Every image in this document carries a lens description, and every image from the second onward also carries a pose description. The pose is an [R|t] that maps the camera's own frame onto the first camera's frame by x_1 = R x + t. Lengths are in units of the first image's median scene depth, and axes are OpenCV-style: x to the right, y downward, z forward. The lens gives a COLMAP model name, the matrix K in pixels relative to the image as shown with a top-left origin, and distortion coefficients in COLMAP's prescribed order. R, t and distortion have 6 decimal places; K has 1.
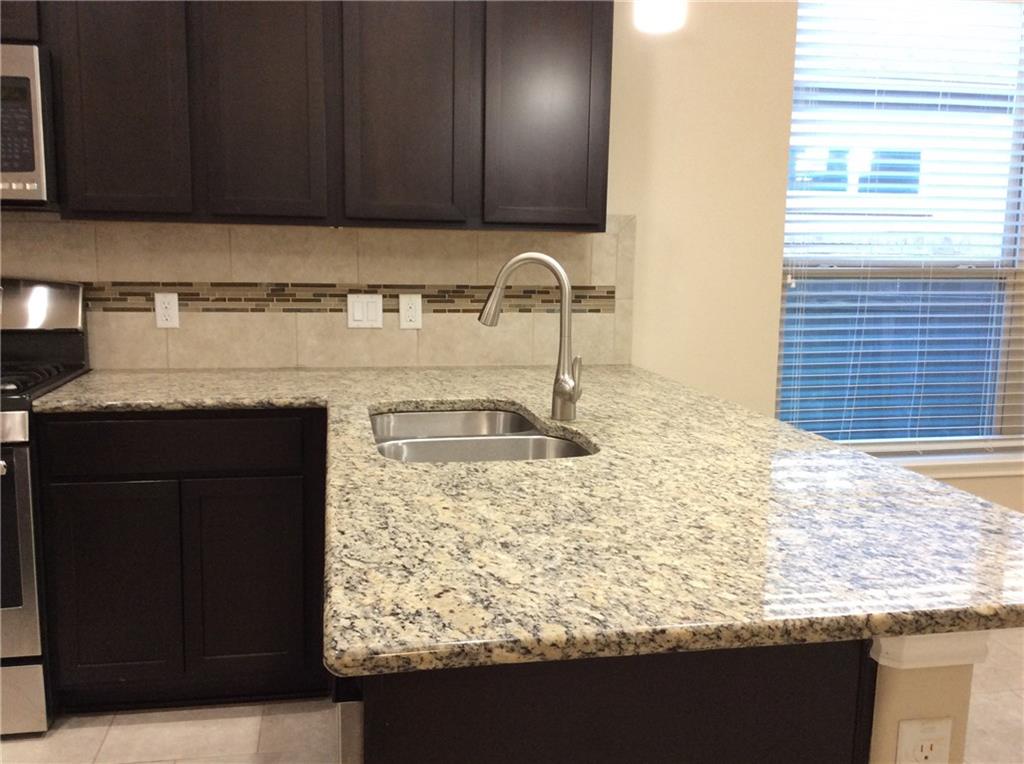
lens RADIAL K [[962.7, 0, 514.8], [0, 962.7, 380.9], [0, 0, 1]] dist [0.035295, 0.000000]
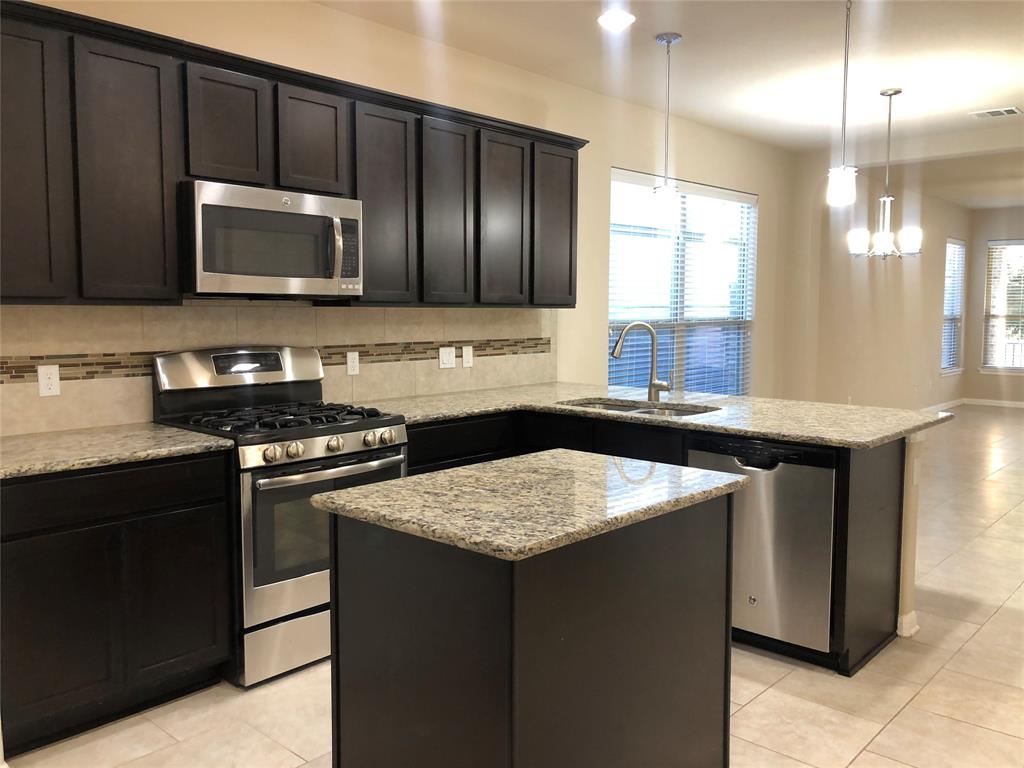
lens RADIAL K [[824.4, 0, 474.5], [0, 824.4, 352.6], [0, 0, 1]] dist [-0.000701, 0.003585]
pose [[0.800878, -0.046478, 0.597022, -0.954460], [0.101942, 0.993013, -0.059445, 0.006045], [-0.590087, 0.108470, 0.800020, -0.137755]]
